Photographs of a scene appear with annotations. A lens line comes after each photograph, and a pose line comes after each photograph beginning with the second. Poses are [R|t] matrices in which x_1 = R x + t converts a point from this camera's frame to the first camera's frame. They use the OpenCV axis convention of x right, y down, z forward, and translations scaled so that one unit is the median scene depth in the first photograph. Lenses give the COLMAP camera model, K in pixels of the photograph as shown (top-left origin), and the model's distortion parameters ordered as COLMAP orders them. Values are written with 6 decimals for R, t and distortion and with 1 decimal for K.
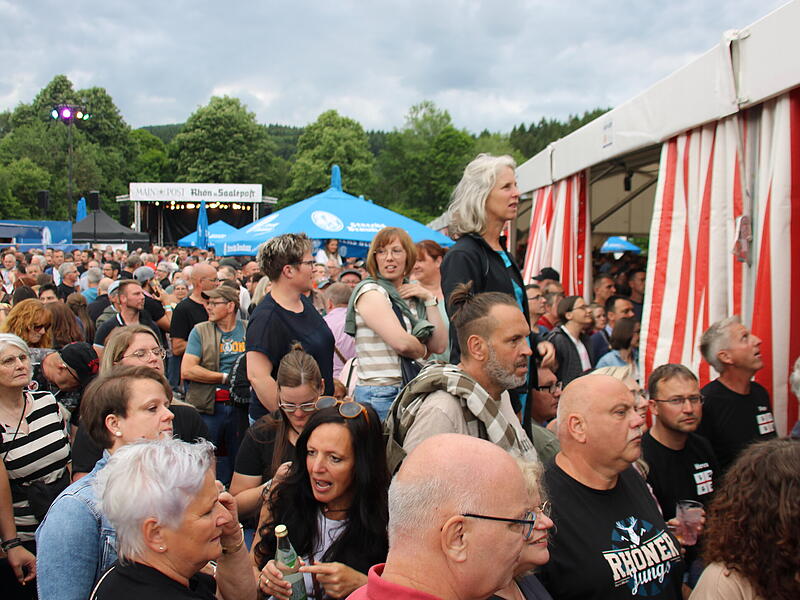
lens RADIAL K [[872.9, 0, 396.6], [0, 872.9, 296.4], [0, 0, 1]] dist [-0.091775, 0.000000]
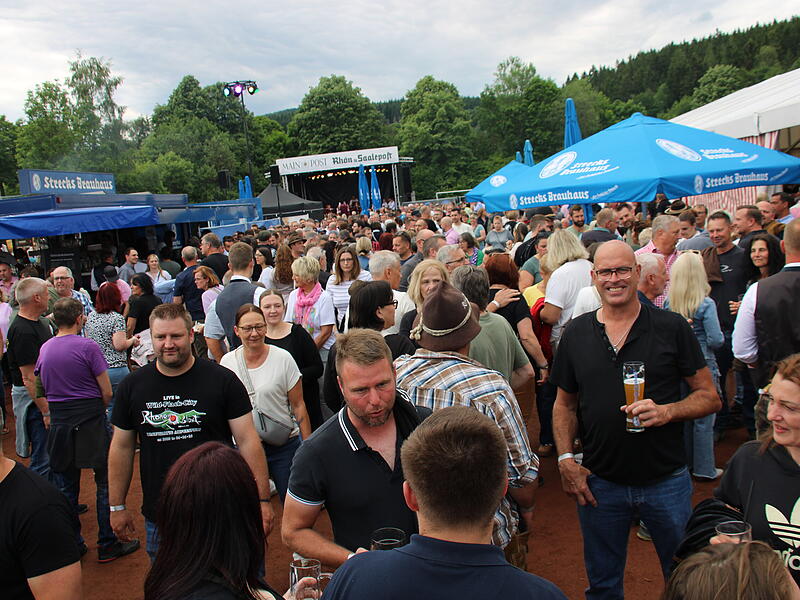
lens RADIAL K [[733.4, 0, 398.4], [0, 733.4, 304.8], [0, 0, 1]] dist [-0.084022, 0.000000]
pose [[0.988869, -0.099714, -0.110435, -0.040369], [0.108957, 0.990734, 0.081079, -0.004446], [0.101327, -0.092209, 0.990571, 0.050068]]
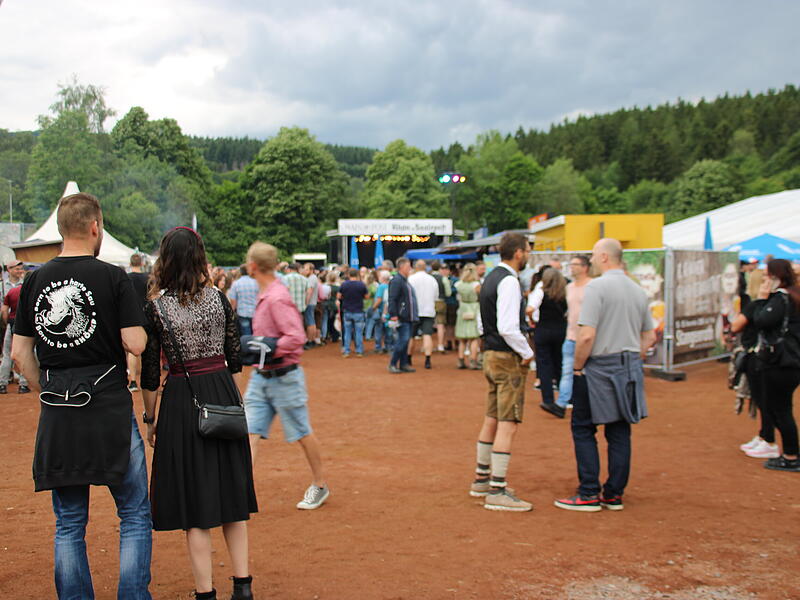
lens RADIAL K [[1048.1, 0, 414.7], [0, 1048.1, 299.2], [0, 0, 1]] dist [0.092084, 0.000000]
pose [[0.995334, -0.027030, 0.092626, -0.185244], [0.030373, 0.998930, -0.034877, 0.014672], [-0.091584, 0.037528, 0.995090, -0.223009]]
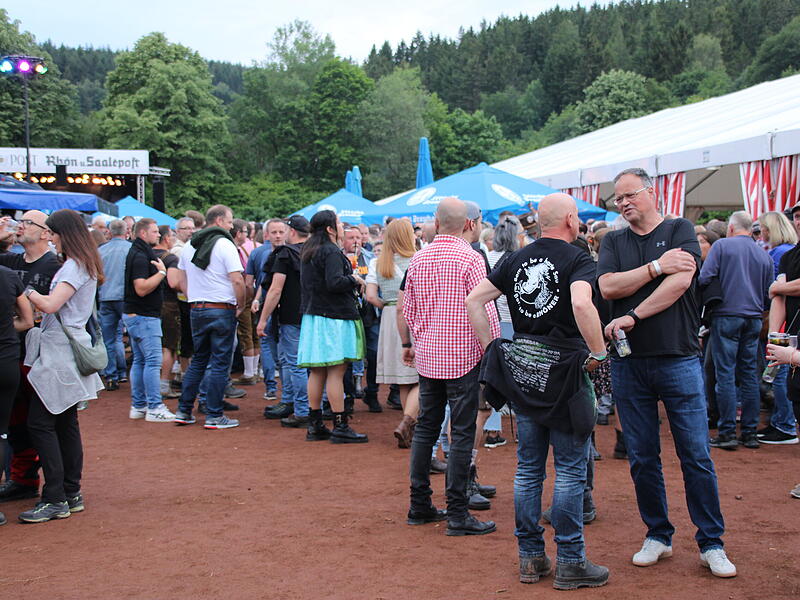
lens RADIAL K [[1424.6, 0, 397.5], [0, 1424.6, 294.8], [0, 0, 1]] dist [0.259362, 0.000000]
pose [[0.986898, -0.030177, 0.158499, -0.078411], [0.033302, 0.999299, -0.017092, 0.011043], [-0.157872, 0.022146, 0.987211, -0.122504]]
